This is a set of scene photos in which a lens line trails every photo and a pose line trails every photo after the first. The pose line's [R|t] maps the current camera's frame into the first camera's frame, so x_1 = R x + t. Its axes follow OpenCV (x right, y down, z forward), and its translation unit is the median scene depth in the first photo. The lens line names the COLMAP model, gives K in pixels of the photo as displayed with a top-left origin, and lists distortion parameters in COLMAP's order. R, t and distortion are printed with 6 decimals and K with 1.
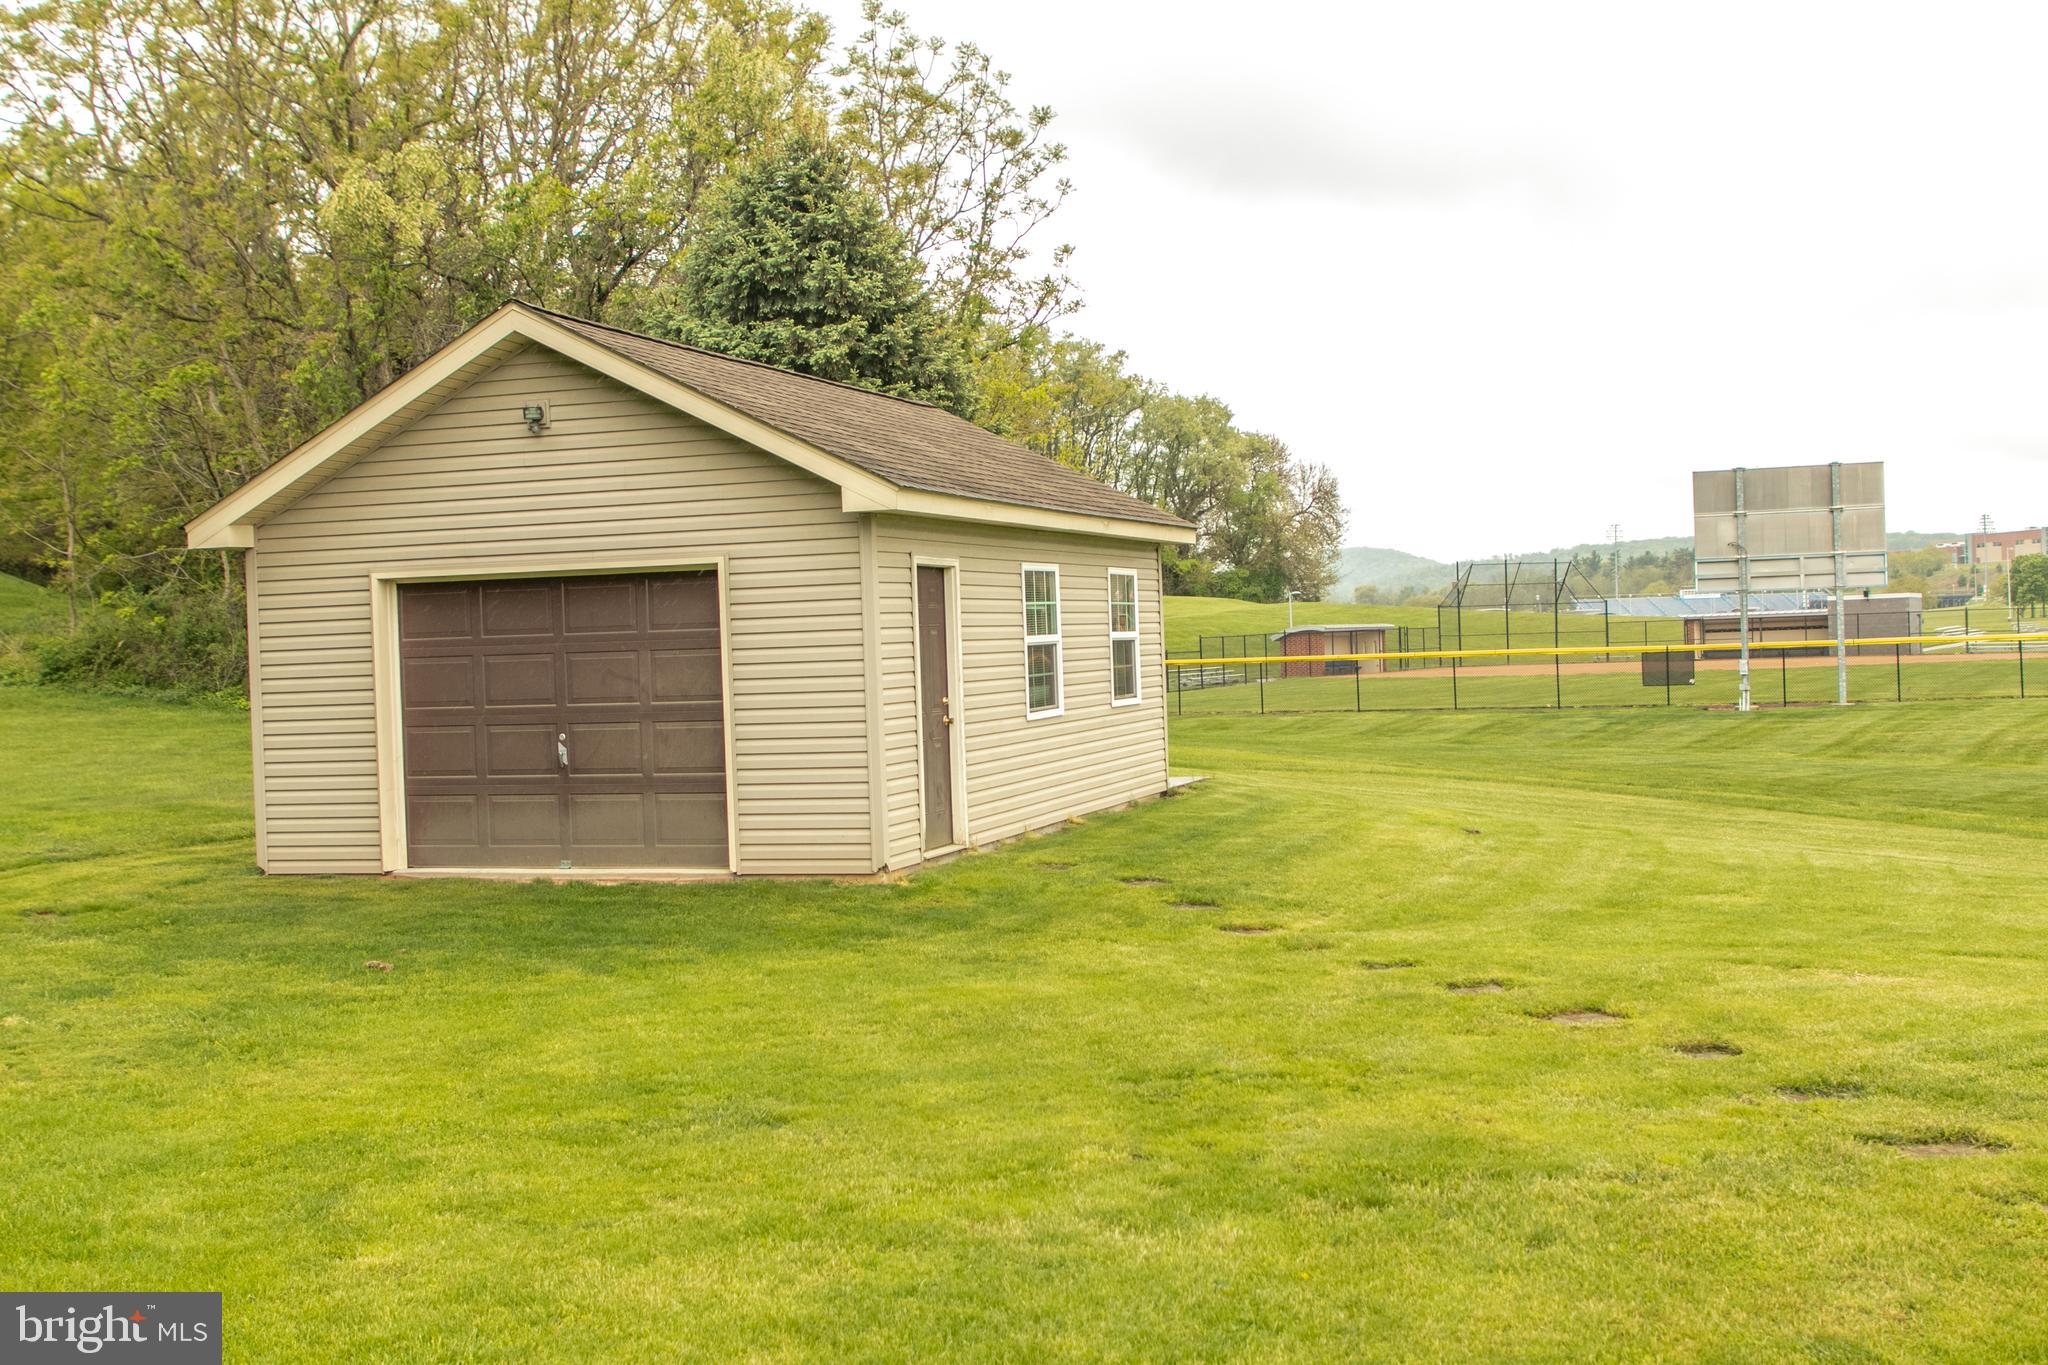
lens RADIAL K [[2253.6, 0, 1031.6], [0, 2253.6, 667.1], [0, 0, 1]] dist [0.010578, 0.000000]
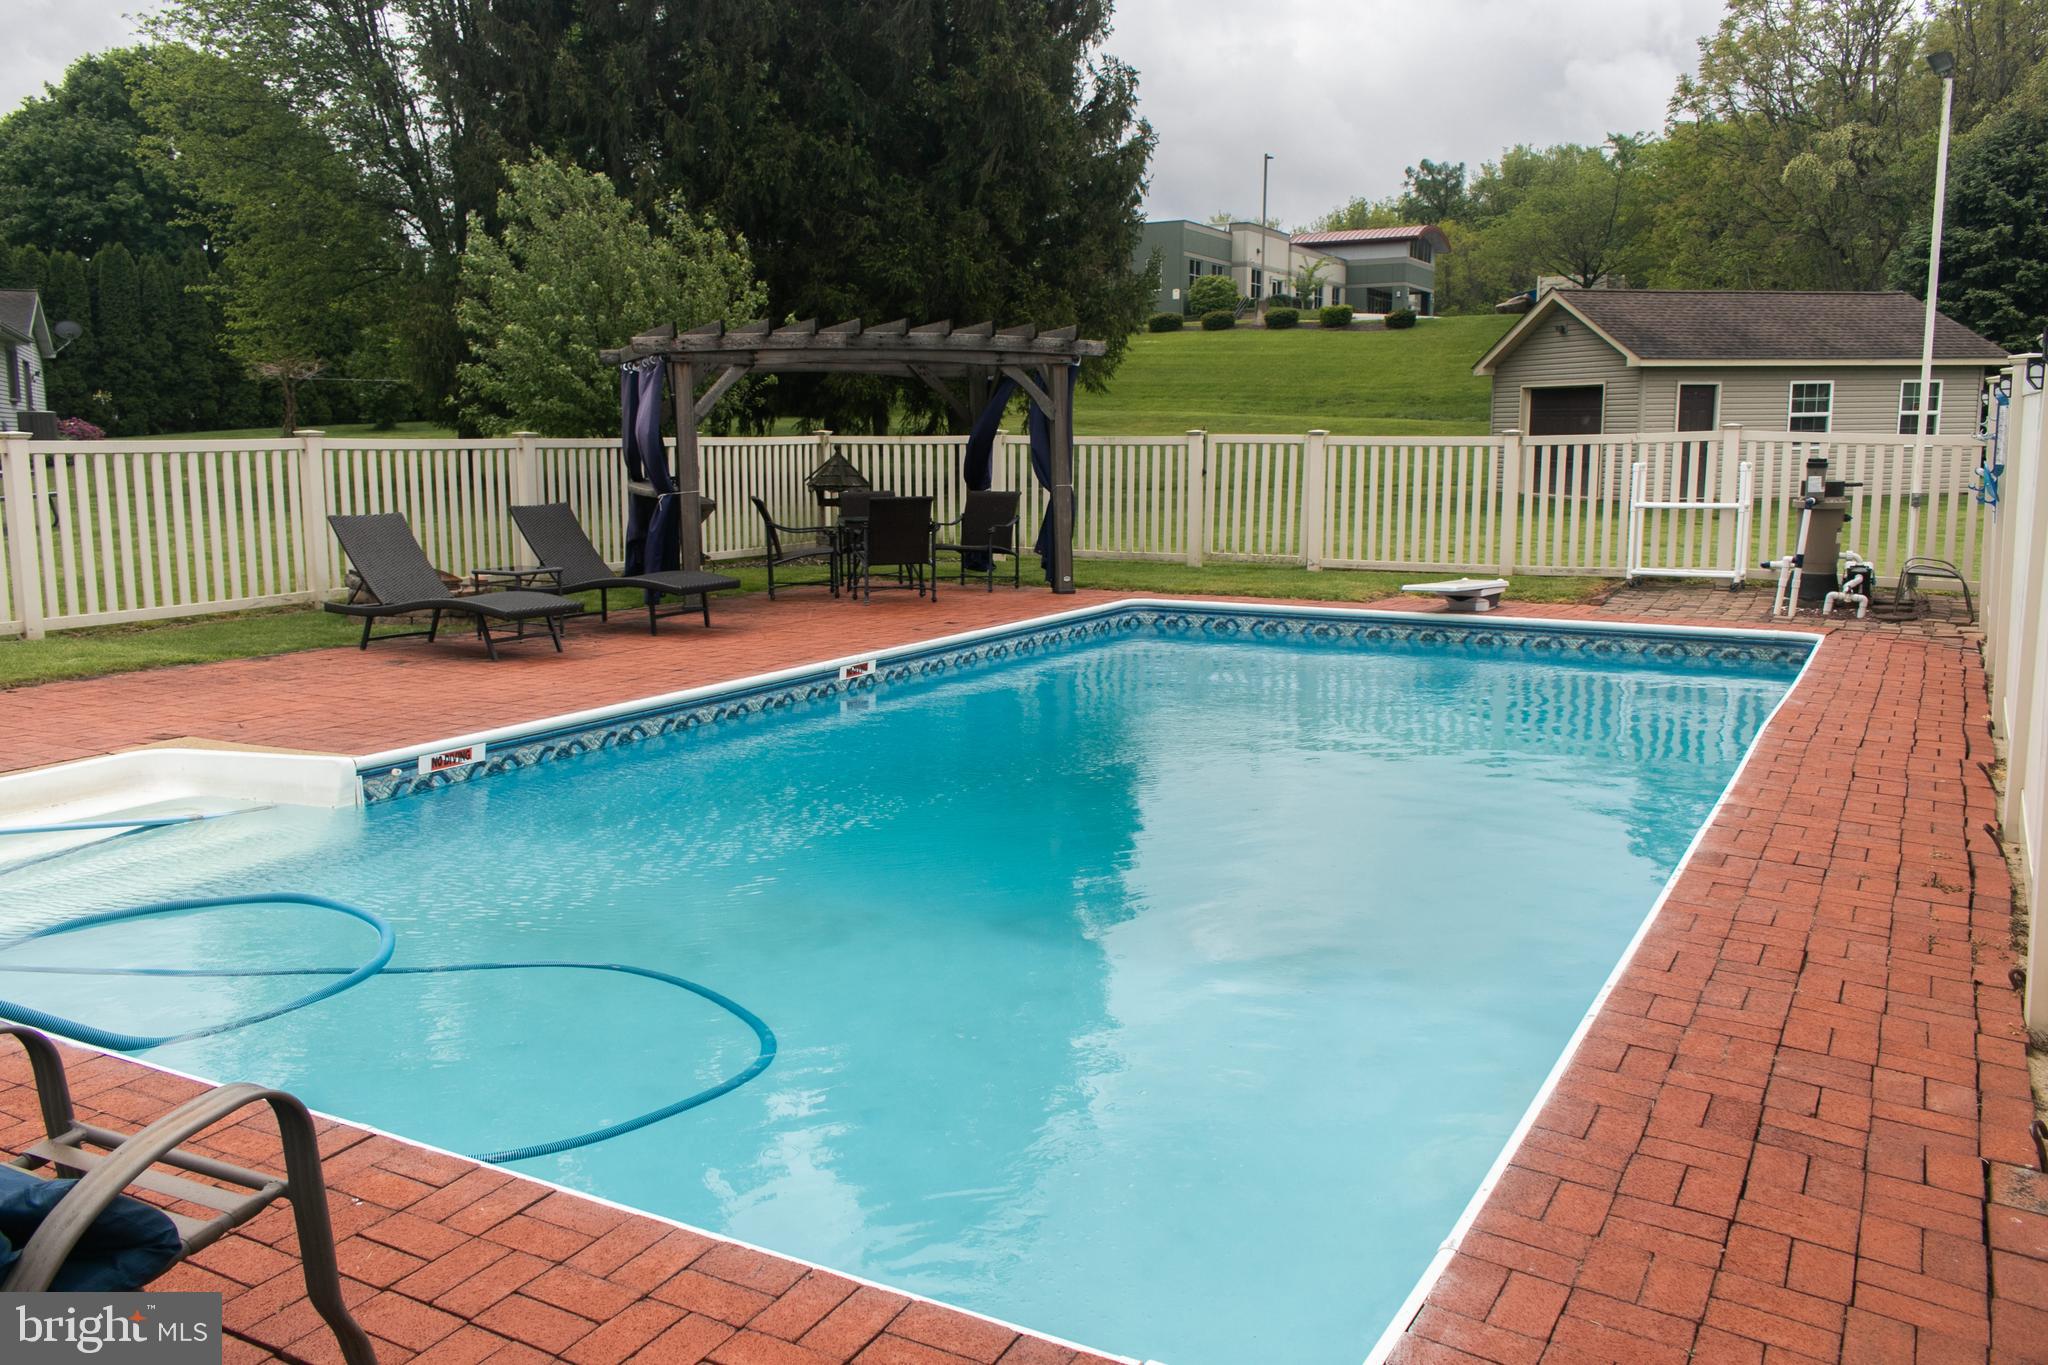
lens RADIAL K [[1647.3, 0, 1021.6], [0, 1647.3, 685.0], [0, 0, 1]] dist [-0.003926, 0.016108]
pose [[0.545622, 0.156904, -0.823212, 0.611481], [-0.017706, 0.984255, 0.175864, -0.014033], [0.837844, -0.081380, 0.539809, -0.358546]]
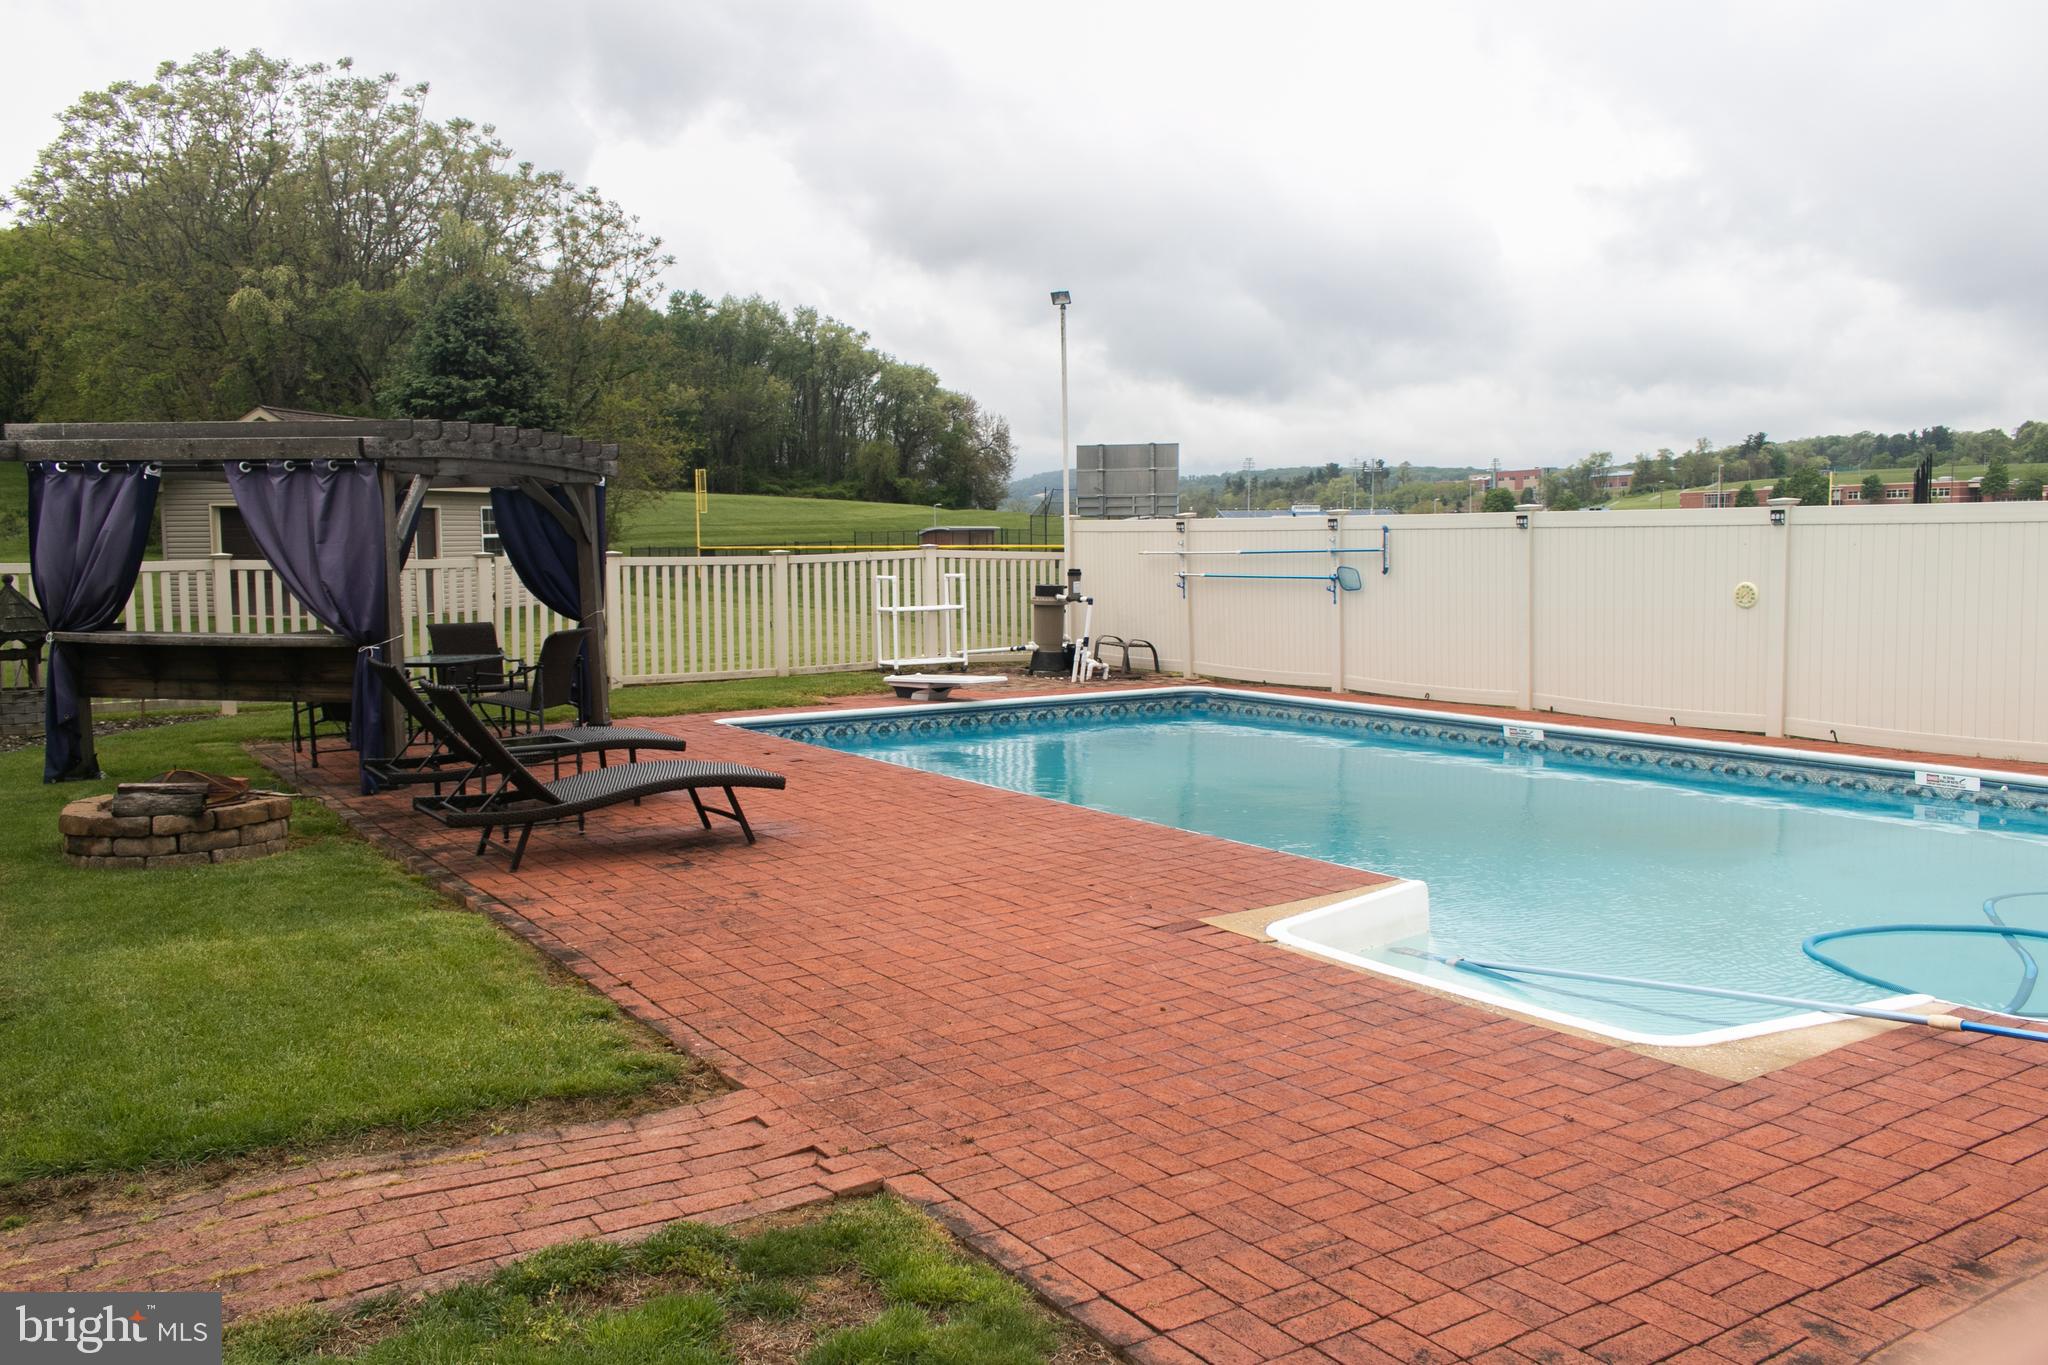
lens RADIAL K [[1647.3, 0, 1008.0], [0, 1647.3, 701.2], [0, 0, 1]] dist [-0.003926, 0.016108]
pose [[0.995713, 0.013476, 0.091505, 0.257197], [-0.021700, 0.995751, 0.089492, -0.004500], [-0.089910, -0.091094, 0.991775, -0.558106]]
